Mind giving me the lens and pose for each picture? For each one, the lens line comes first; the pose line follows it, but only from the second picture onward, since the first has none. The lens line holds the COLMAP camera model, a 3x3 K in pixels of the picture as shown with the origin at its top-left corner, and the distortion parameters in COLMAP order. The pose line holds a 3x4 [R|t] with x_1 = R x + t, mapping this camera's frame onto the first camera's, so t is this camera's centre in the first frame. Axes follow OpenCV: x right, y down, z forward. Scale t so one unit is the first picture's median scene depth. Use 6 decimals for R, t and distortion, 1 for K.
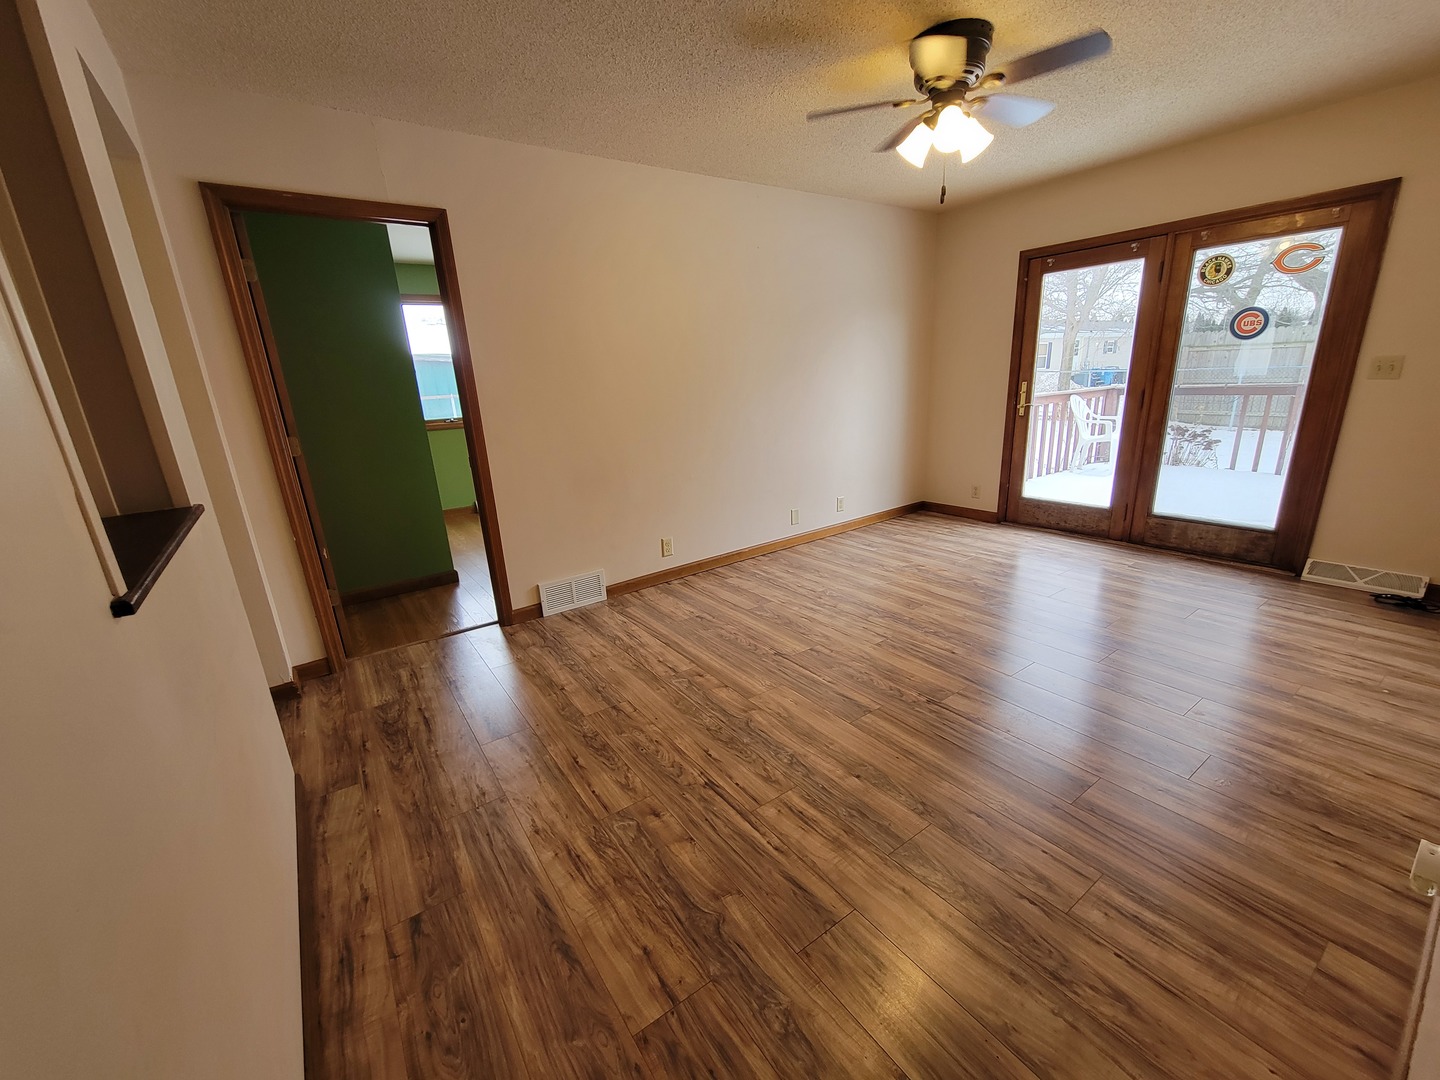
lens RADIAL K [[587.7, 0, 731.2], [0, 587.7, 552.3], [0, 0, 1]] dist [-0.002613, 0.000260]
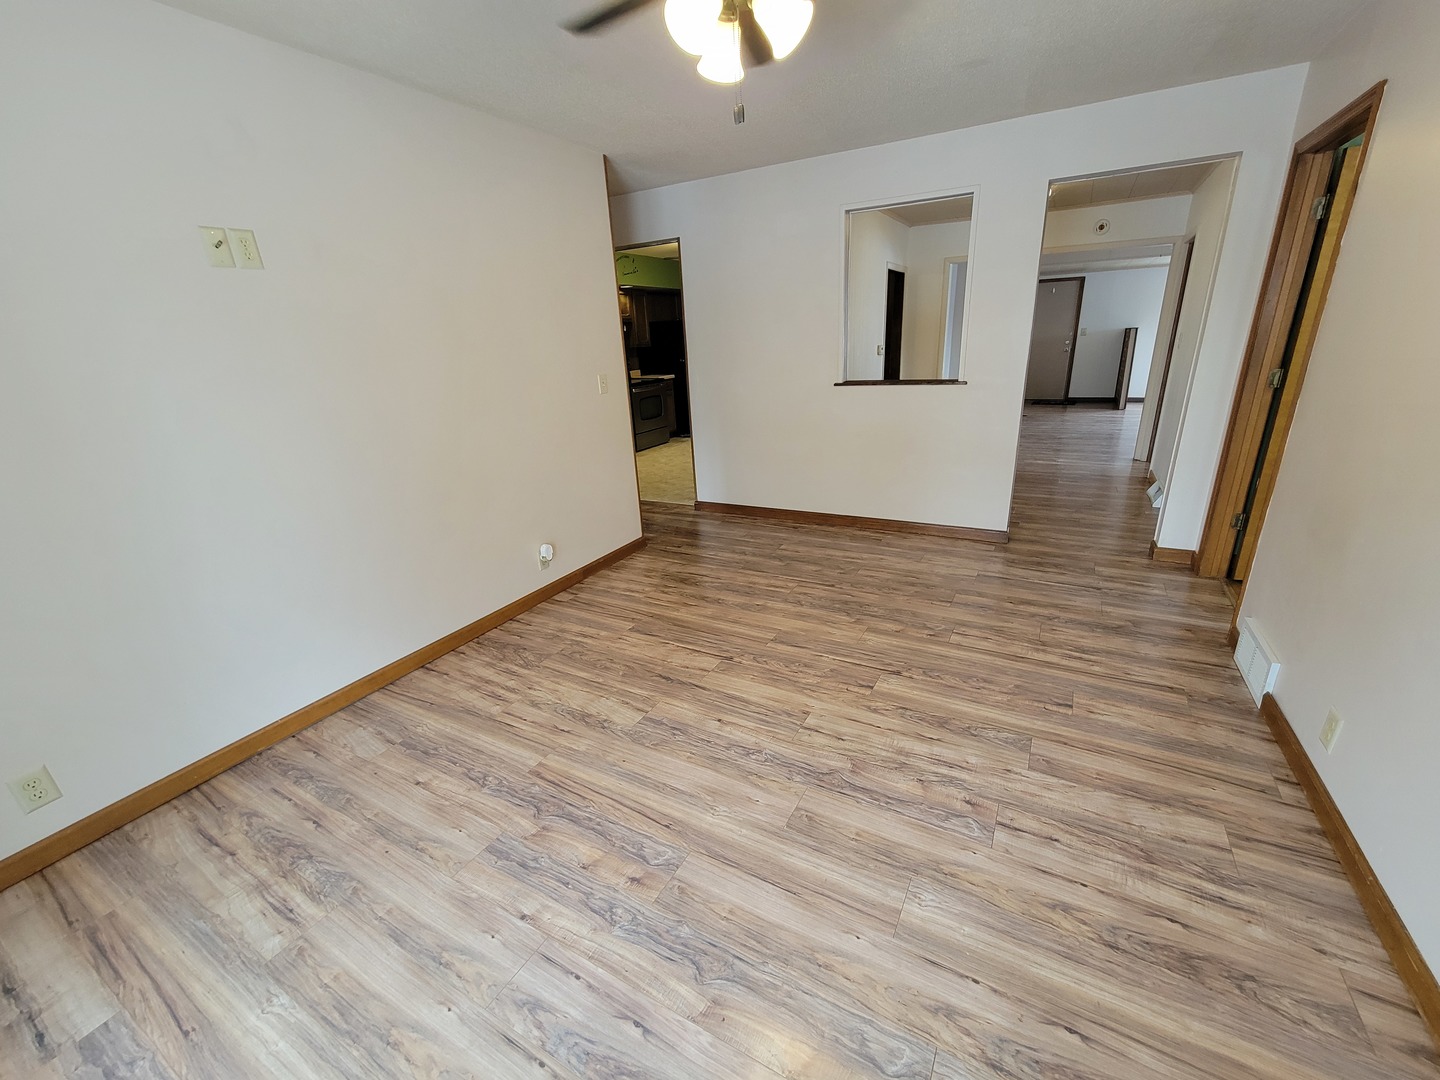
lens RADIAL K [[587.7, 0, 731.2], [0, 587.7, 552.3], [0, 0, 1]] dist [-0.002613, 0.000260]
pose [[-0.897946, 0.236087, -0.371425, 0.644022], [-0.035944, 0.801785, 0.596531, -0.542499], [0.438636, 0.549003, -0.711473, 1.534131]]
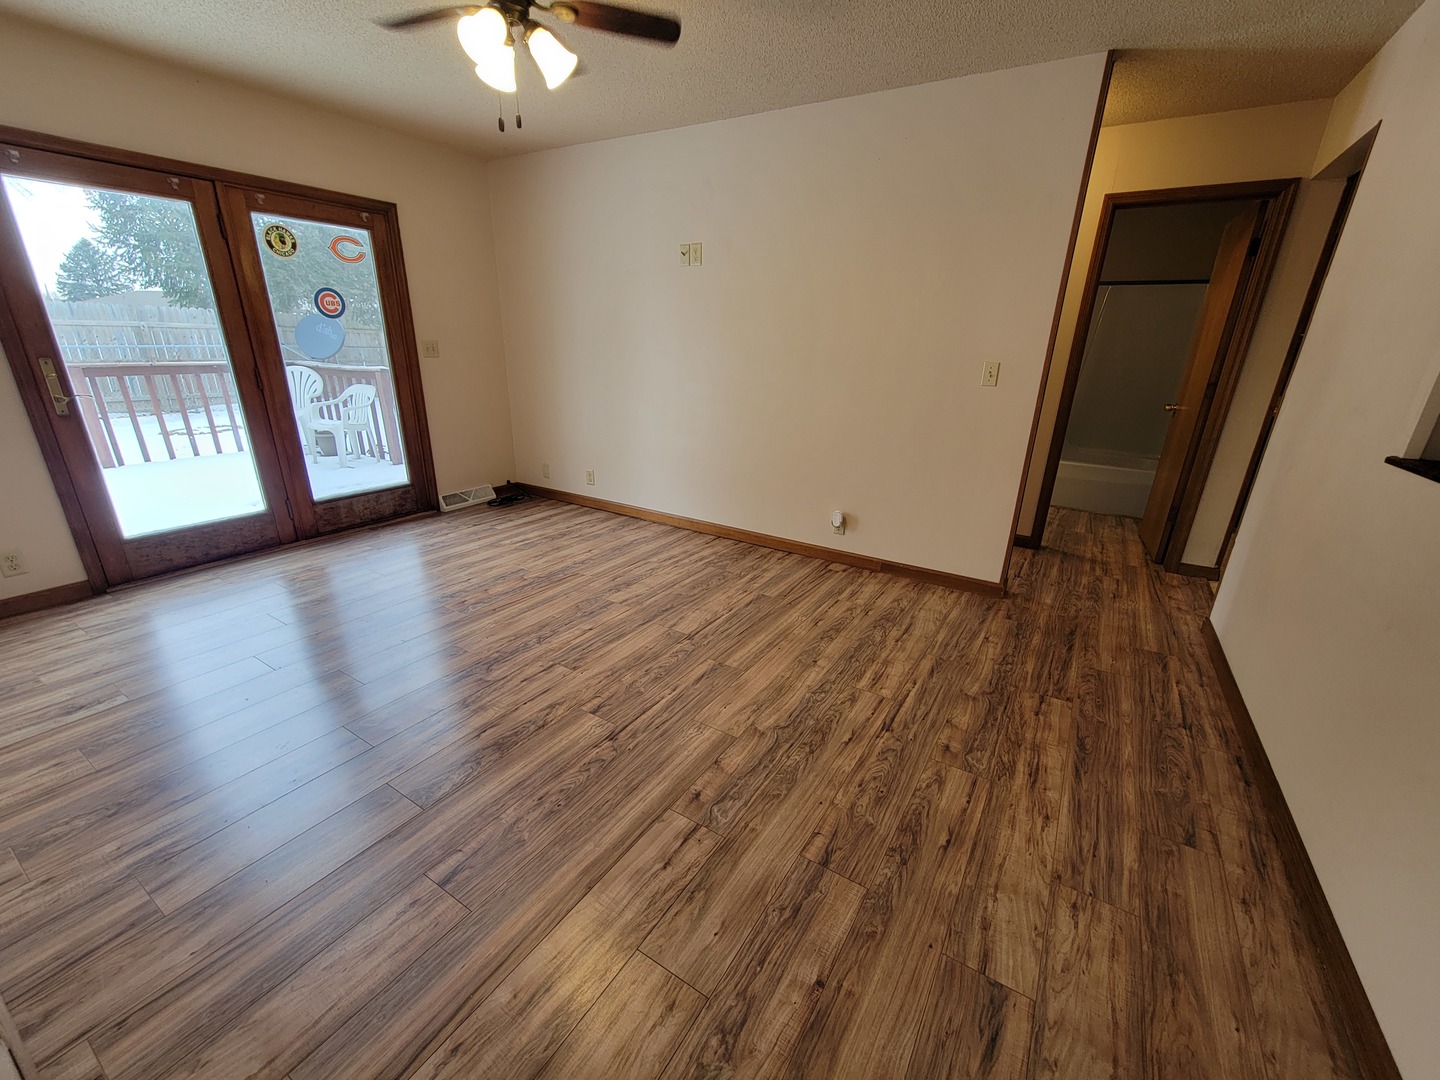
lens RADIAL K [[588.7, 0, 730.4], [0, 588.7, 551.3], [0, 0, 1]] dist [0.000695, 0.000334]
pose [[-0.385269, -0.278295, 0.879841, -0.582289], [0.261014, 0.881645, 0.393160, -0.289956], [-0.885121, 0.381123, -0.267031, 1.049499]]
